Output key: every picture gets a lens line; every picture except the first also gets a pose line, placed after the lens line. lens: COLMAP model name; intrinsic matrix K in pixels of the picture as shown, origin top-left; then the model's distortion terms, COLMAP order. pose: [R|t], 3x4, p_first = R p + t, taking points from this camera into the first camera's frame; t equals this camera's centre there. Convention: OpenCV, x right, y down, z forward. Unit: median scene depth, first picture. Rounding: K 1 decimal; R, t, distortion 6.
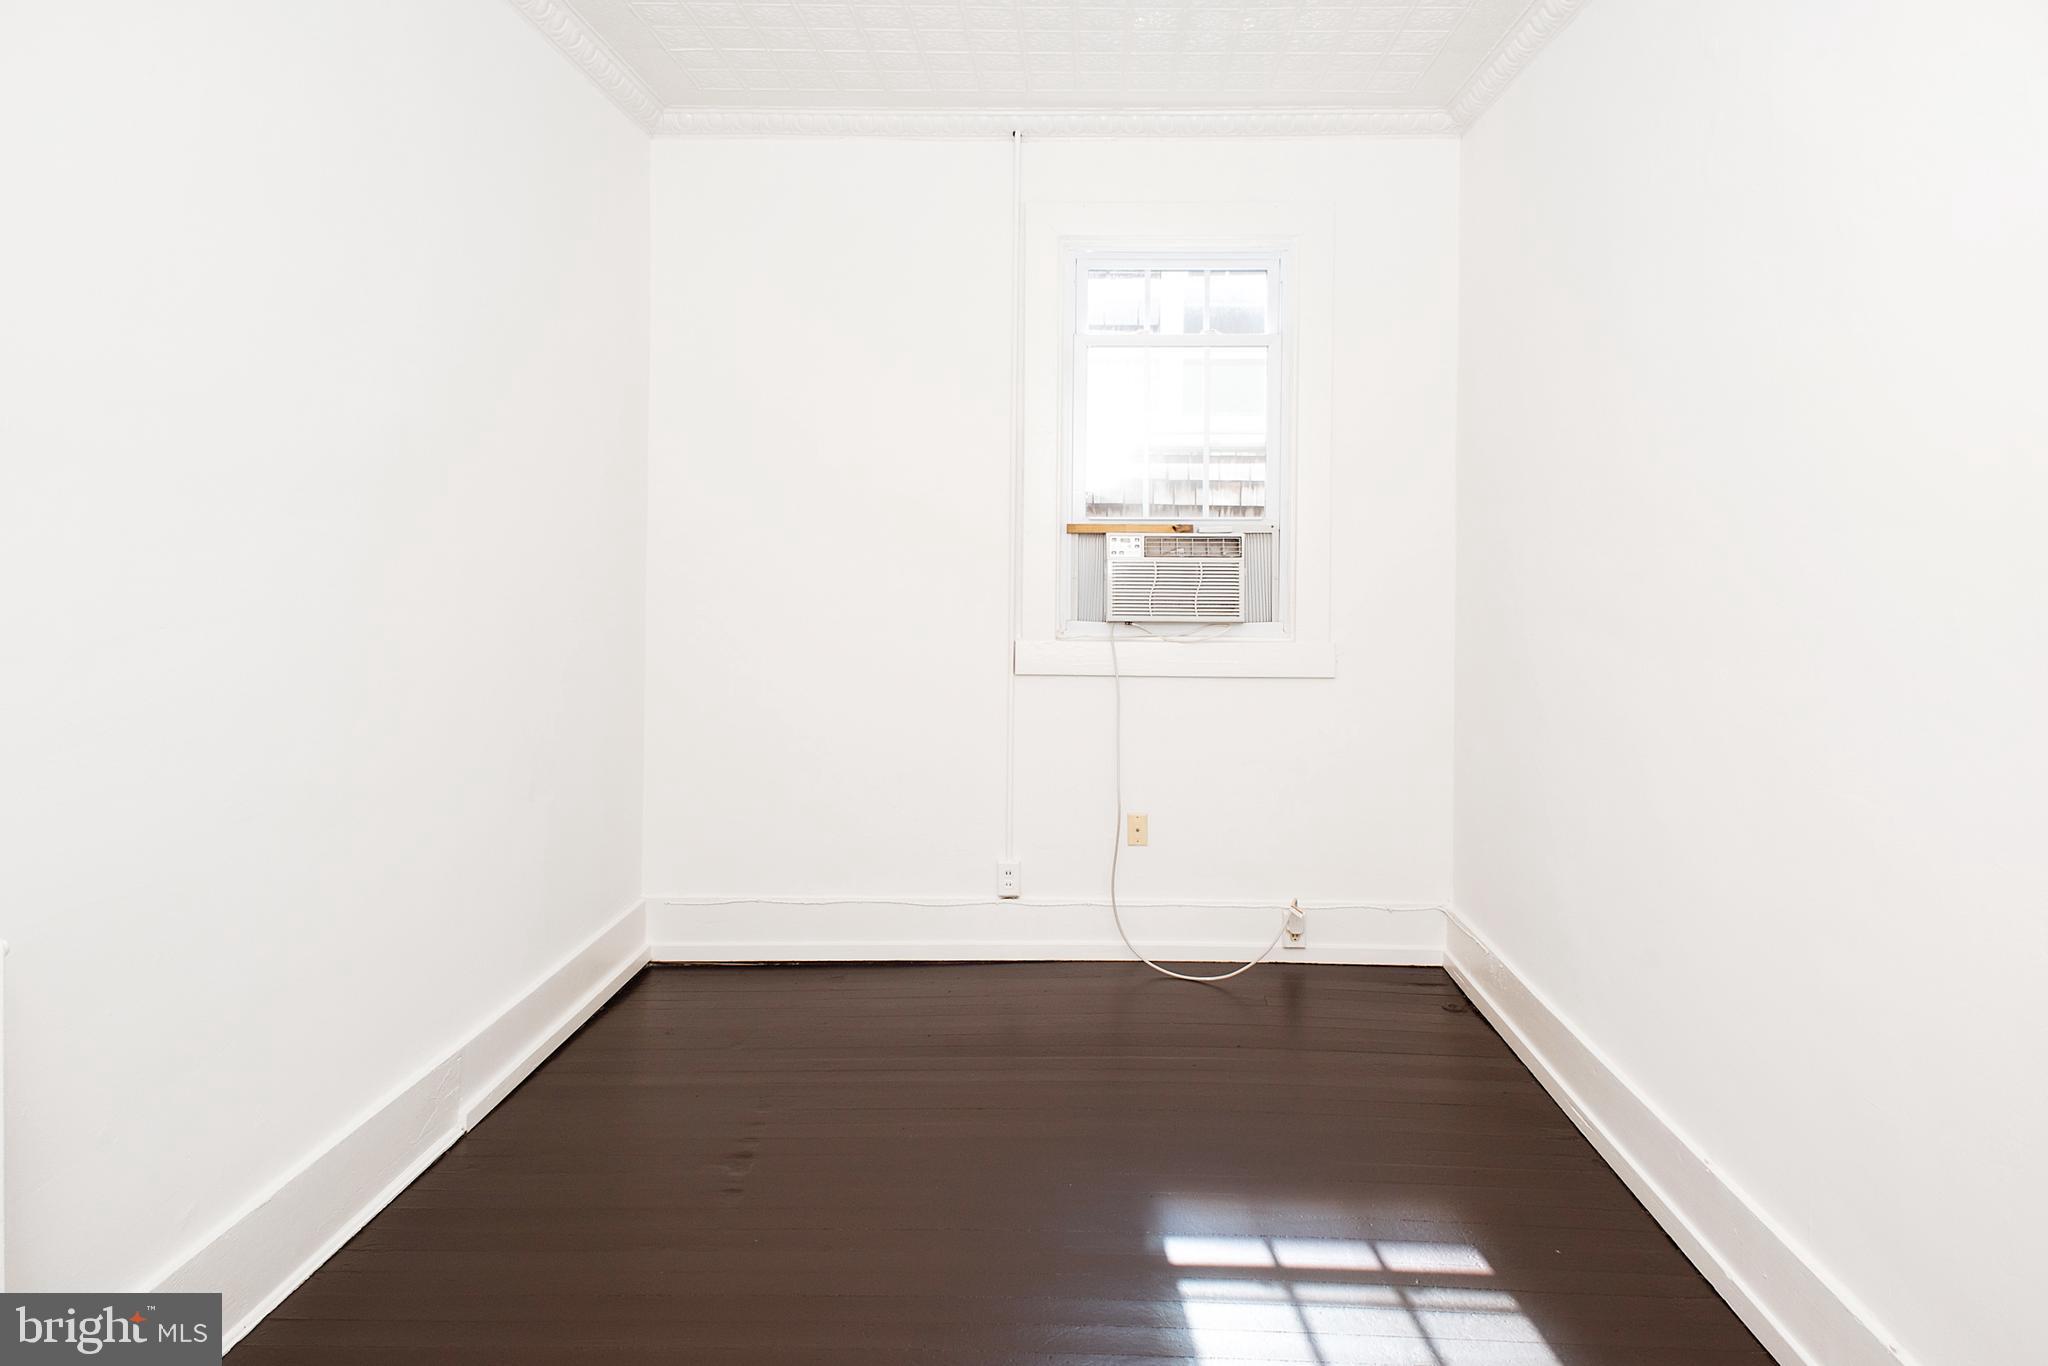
lens RADIAL K [[1133.1, 0, 1024.0], [0, 1133.1, 632.2], [0, 0, 1]] dist [0.002335, -0.000494]
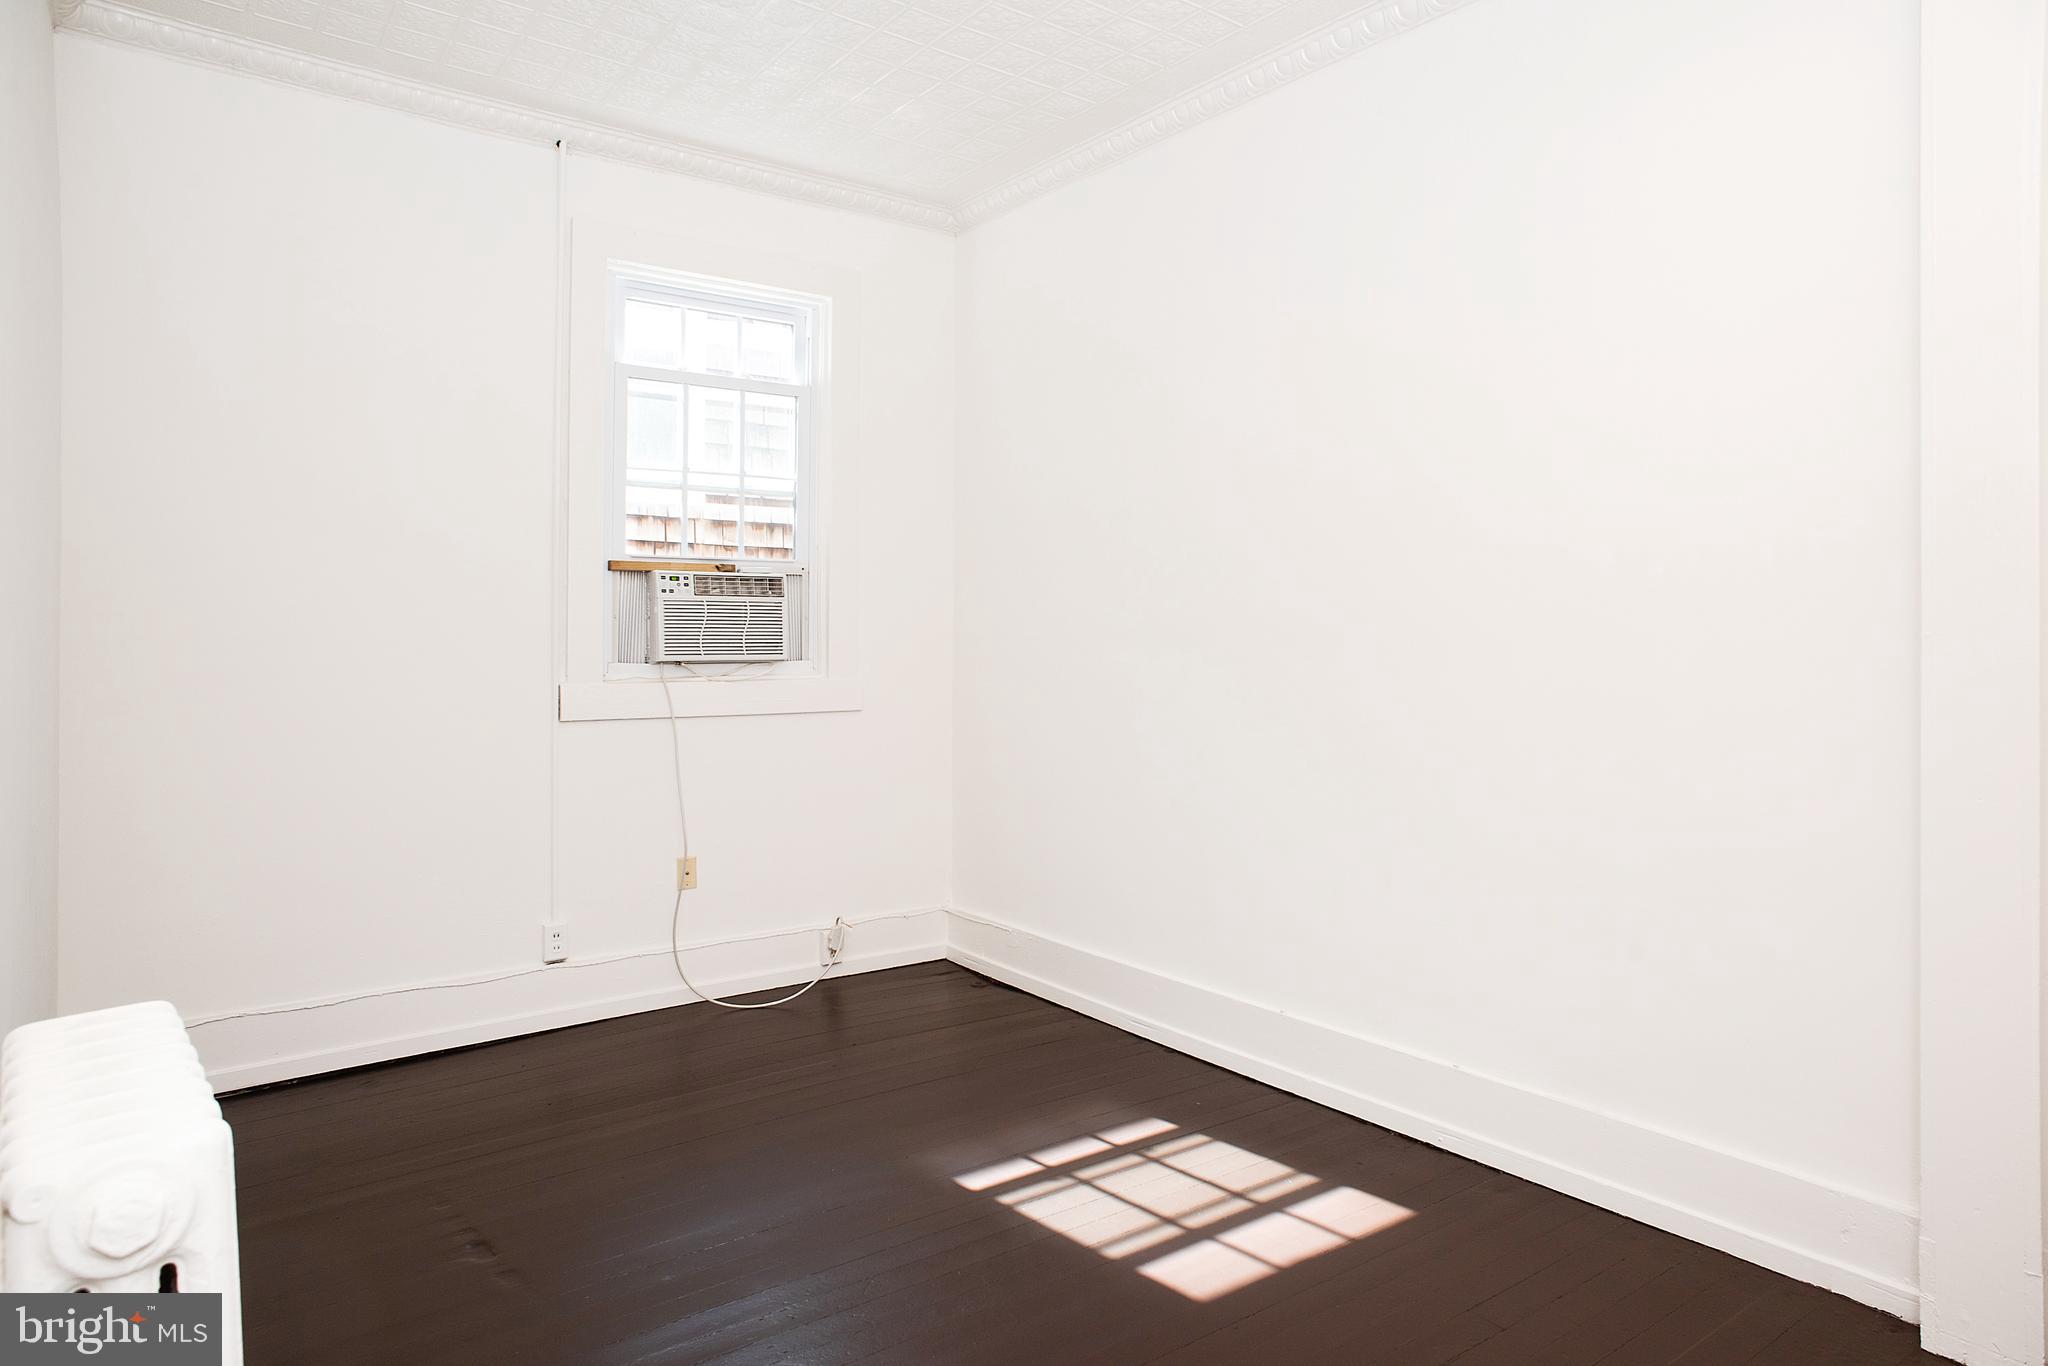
lens RADIAL K [[1205.6, 0, 1022.6], [0, 1205.6, 702.8], [0, 0, 1]] dist [-0.087024, 0.046237]
pose [[0.789099, -0.039022, 0.613025, -0.308369], [0.027482, 0.999224, 0.028230, 0.005053], [-0.613651, -0.005430, 0.789559, -0.002144]]
